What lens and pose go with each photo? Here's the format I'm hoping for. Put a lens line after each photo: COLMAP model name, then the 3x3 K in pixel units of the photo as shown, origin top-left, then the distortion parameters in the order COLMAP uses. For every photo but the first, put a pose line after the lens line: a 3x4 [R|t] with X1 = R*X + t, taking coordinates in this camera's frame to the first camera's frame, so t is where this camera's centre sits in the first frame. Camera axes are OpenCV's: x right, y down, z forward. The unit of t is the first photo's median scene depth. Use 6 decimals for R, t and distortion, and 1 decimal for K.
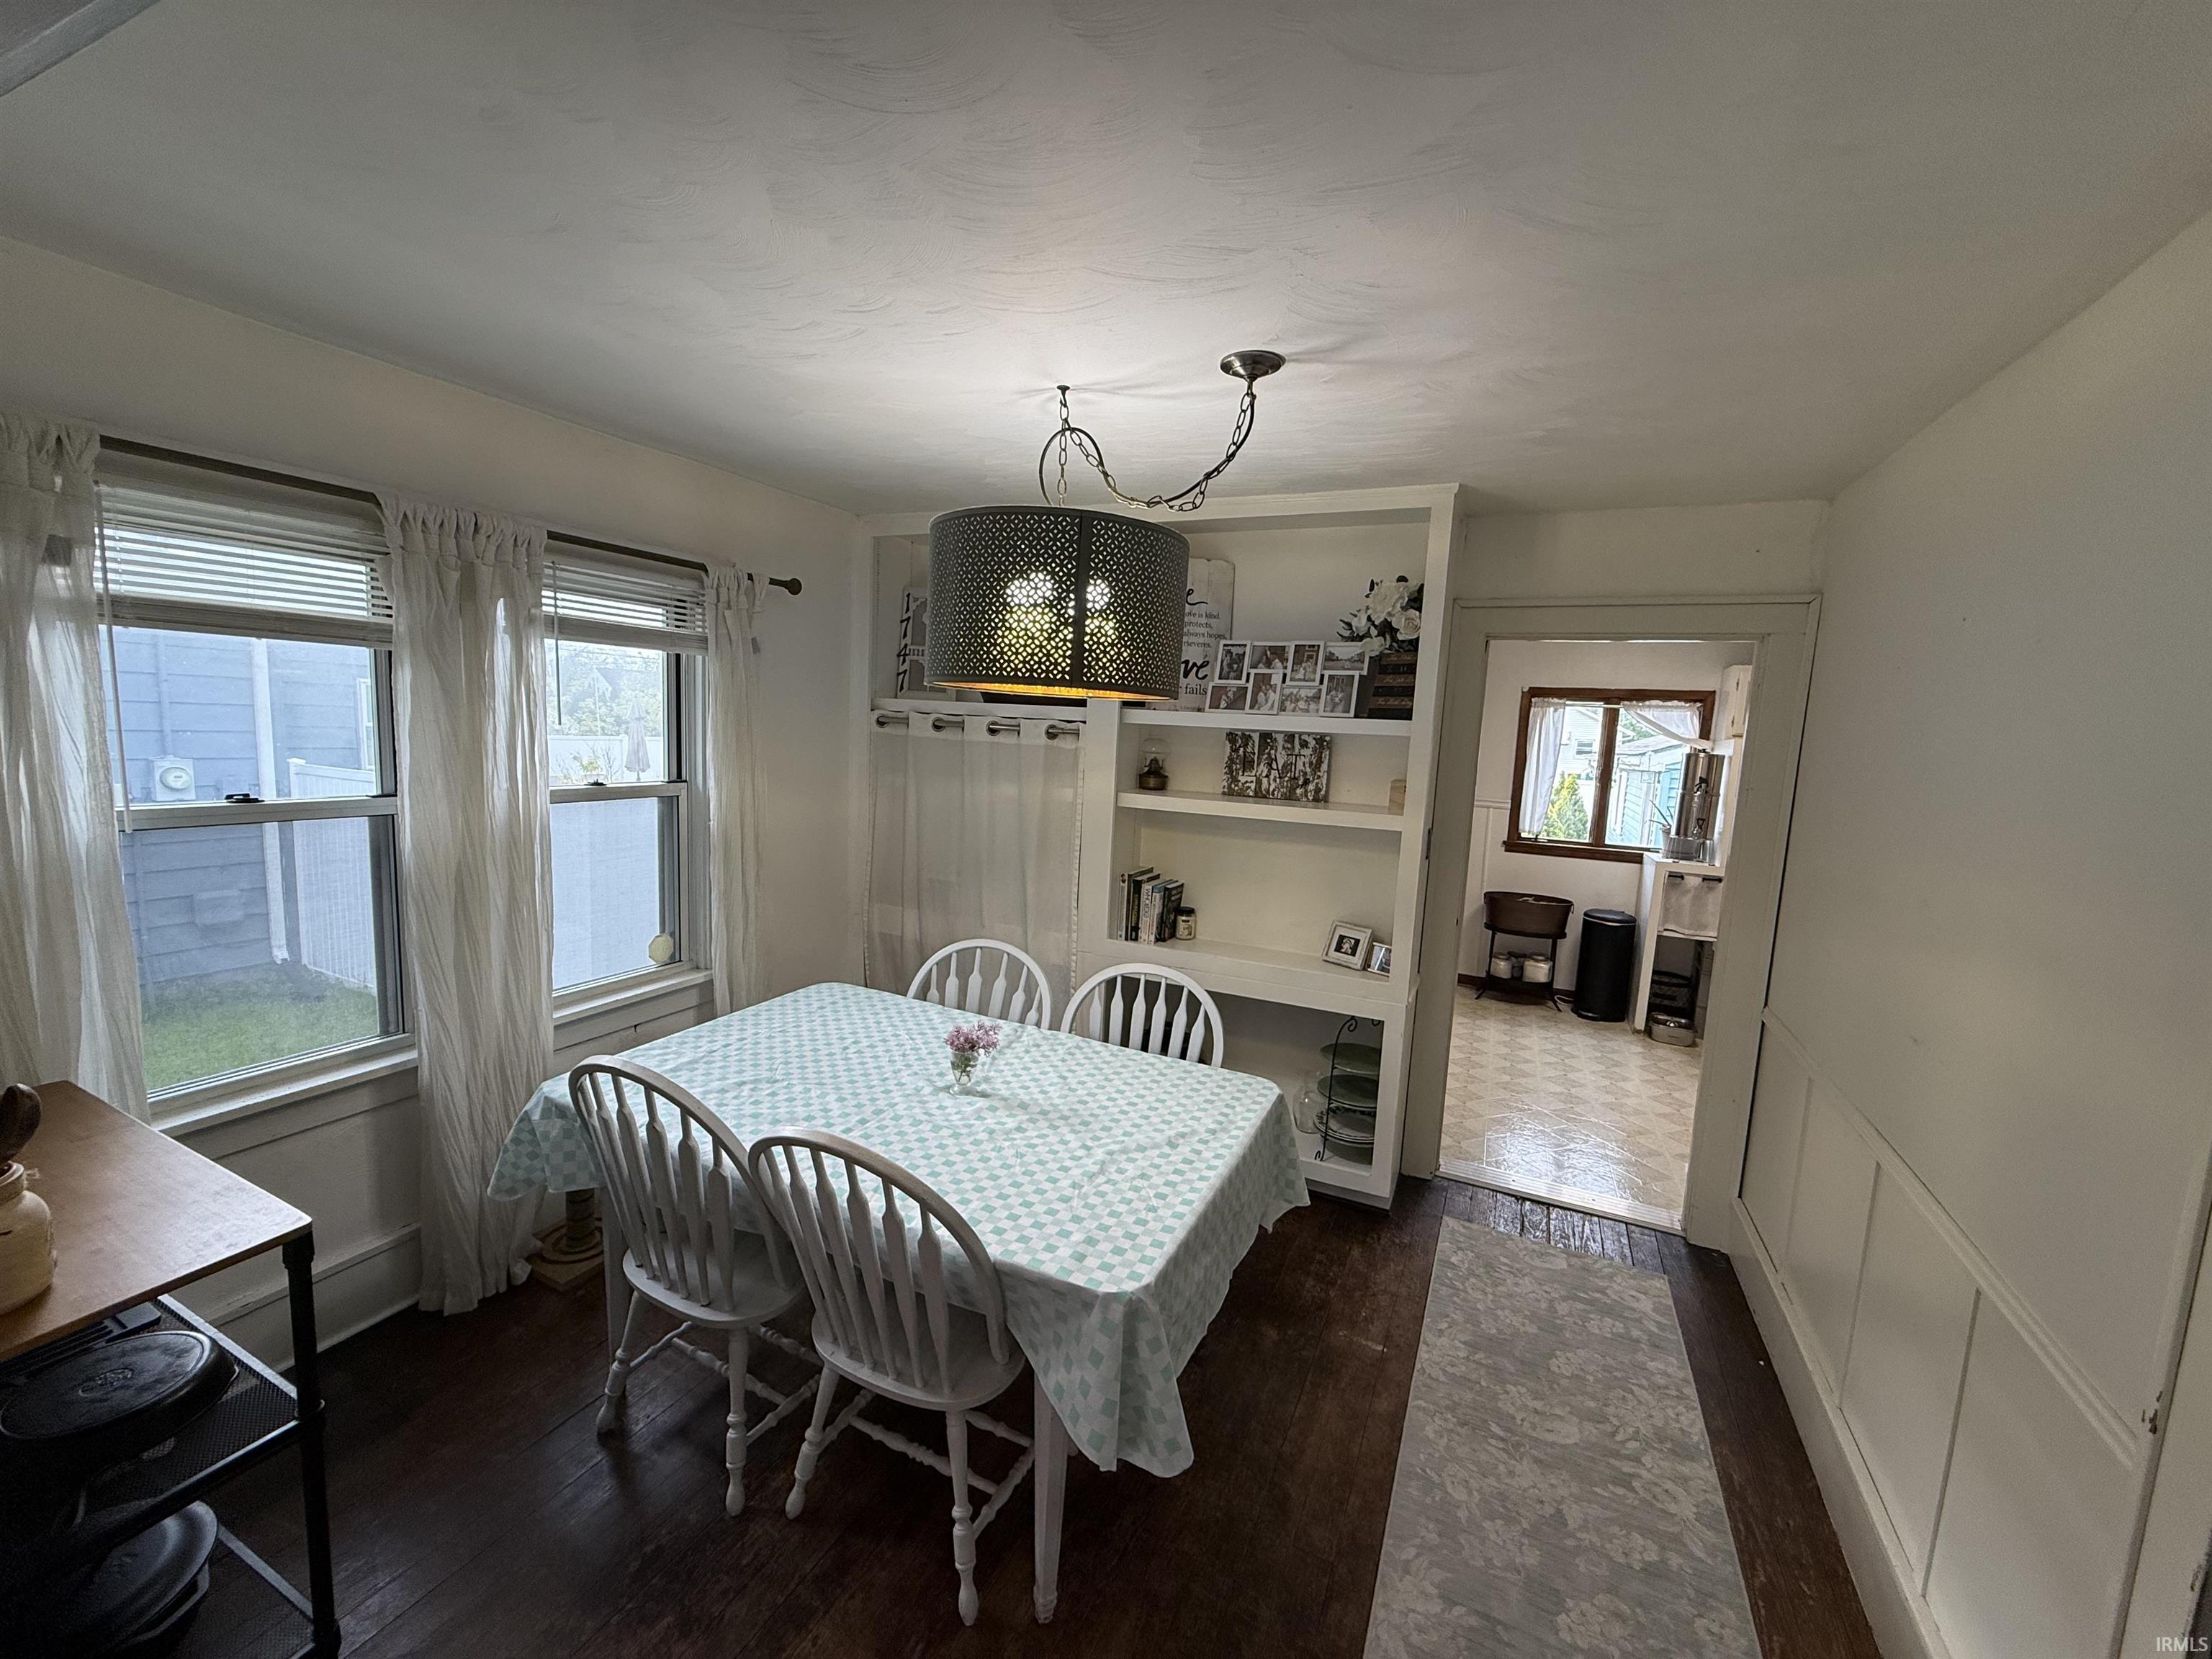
lens RADIAL K [[878.6, 0, 1099.9], [0, 878.6, 832.1], [0, 0, 1]] dist [0.000945, 0.000253]
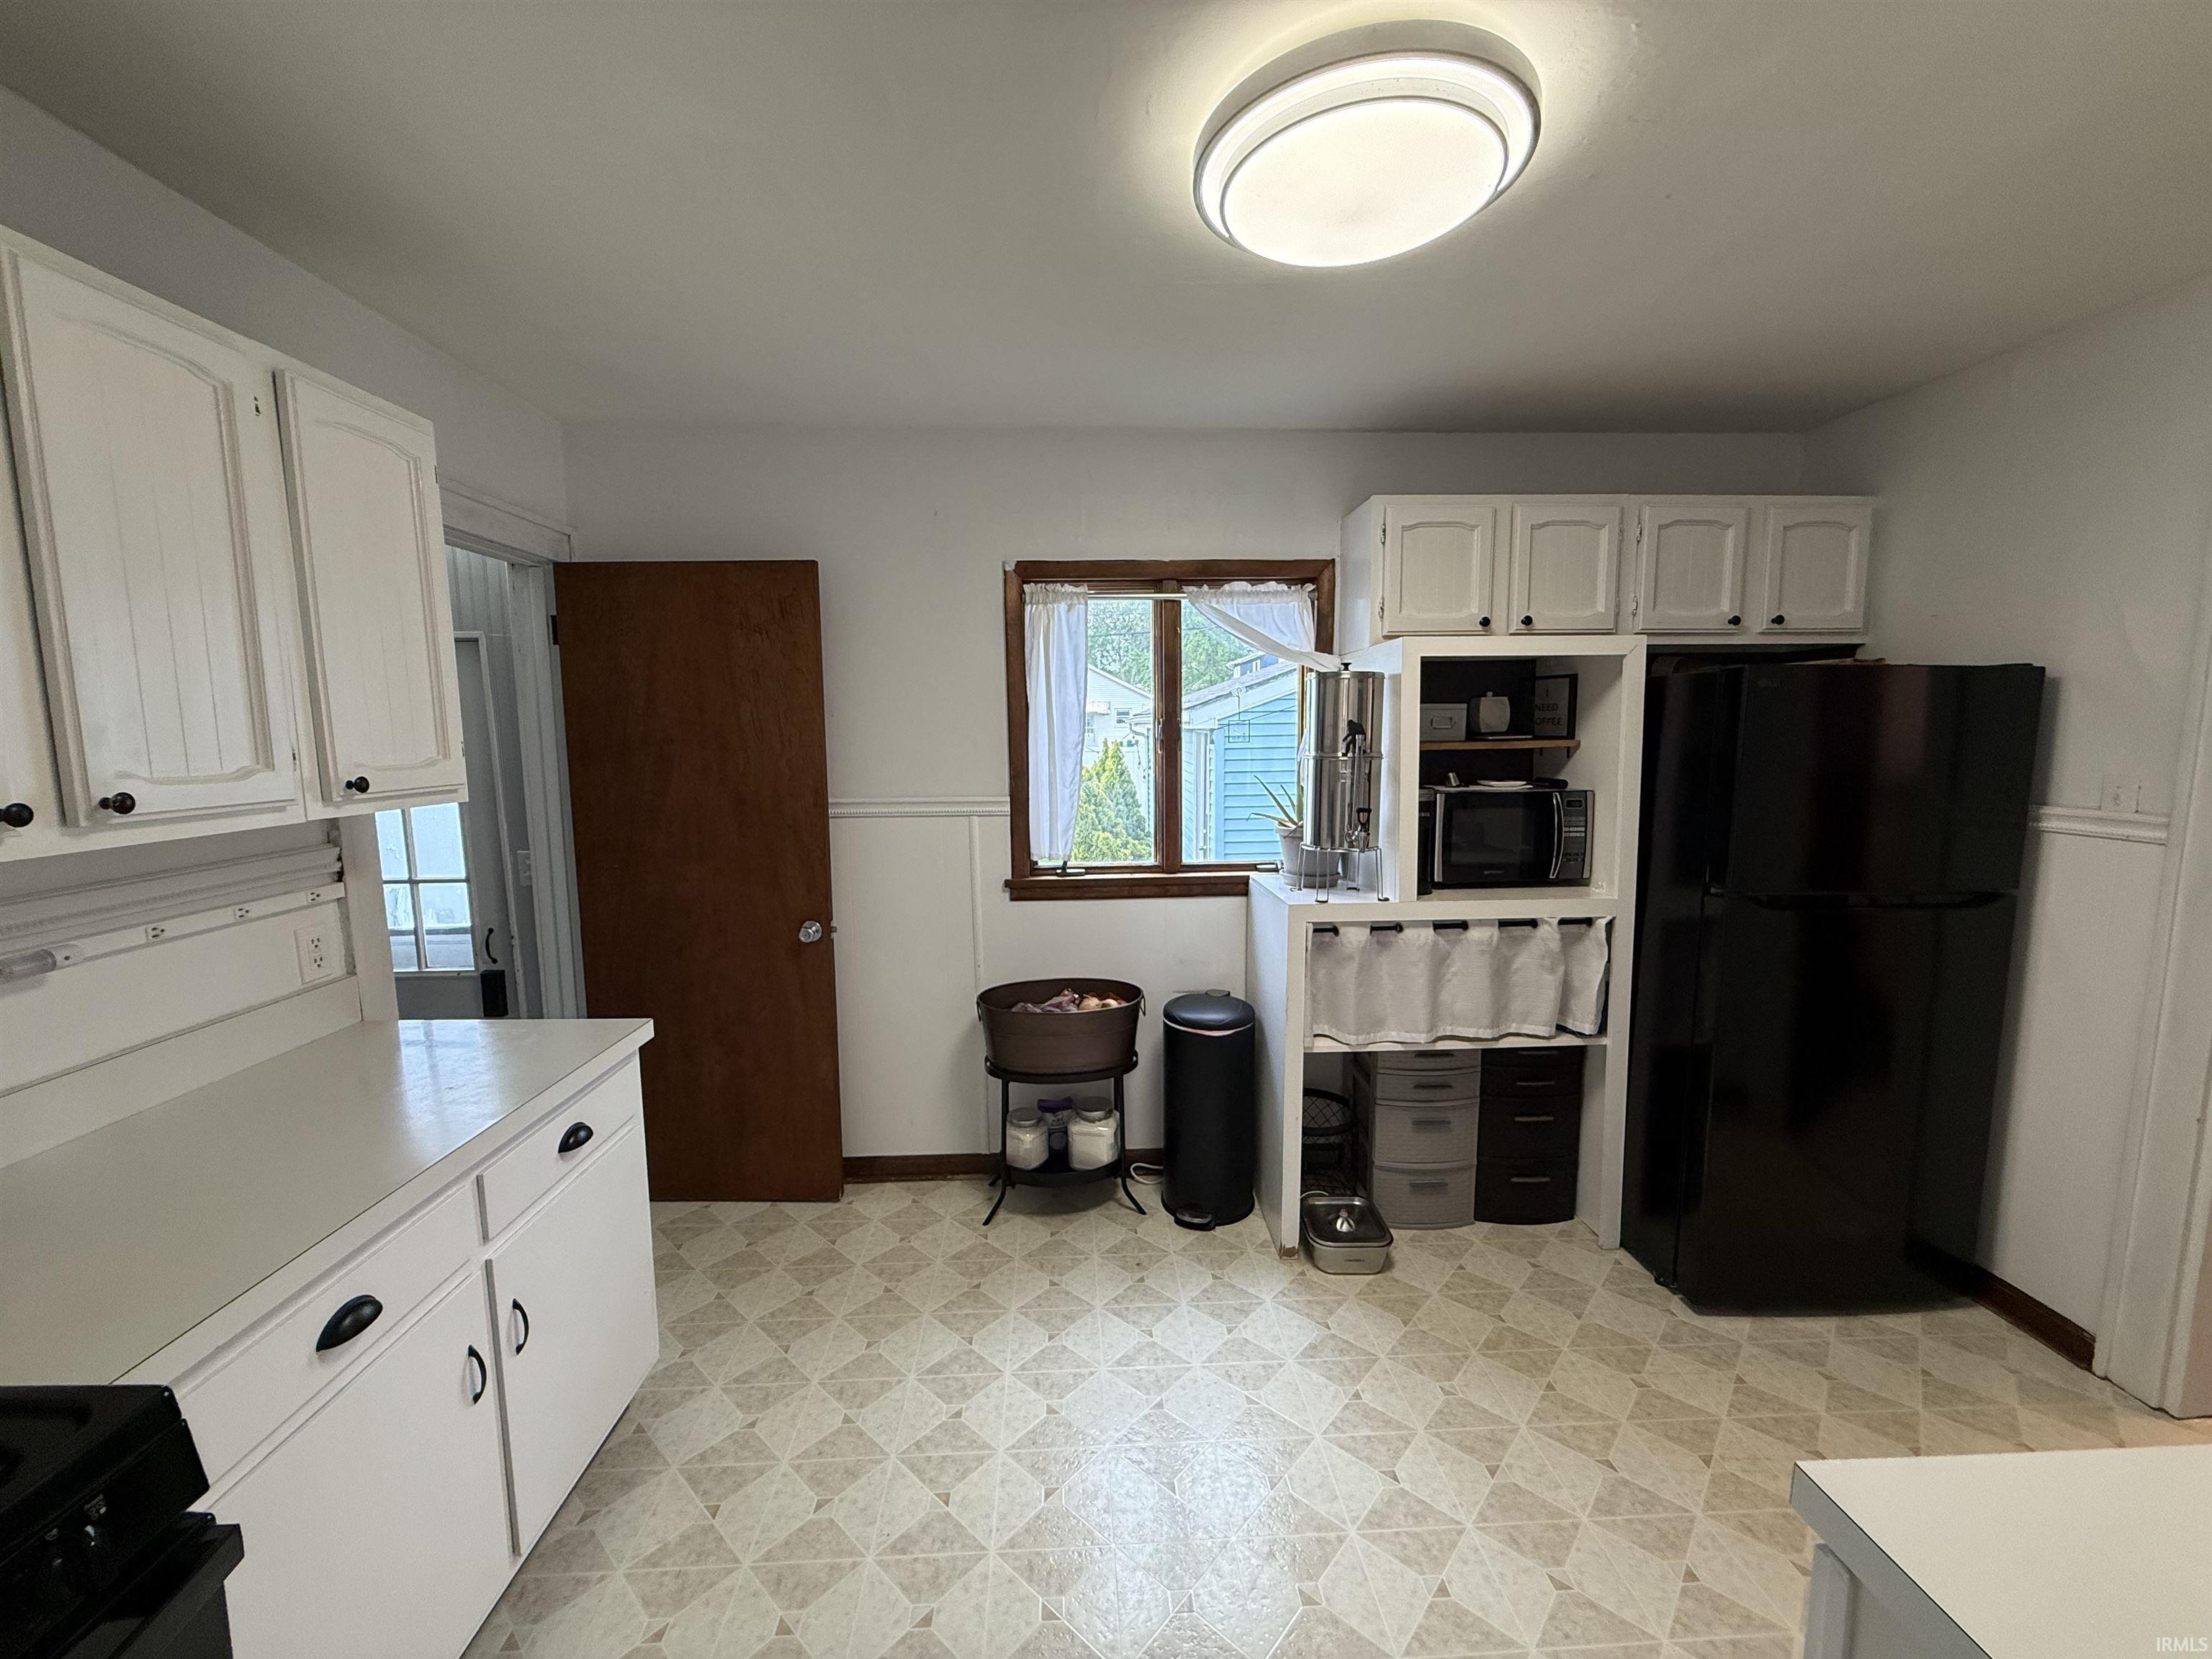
lens RADIAL K [[878.6, 0, 1099.9], [0, 878.6, 832.1], [0, 0, 1]] dist [0.000945, 0.000253]
pose [[0.886789, -0.115057, 0.447624, 0.308006], [0.108779, 0.993269, 0.039806, -0.032433], [-0.449191, 0.013393, 0.893335, 0.571047]]
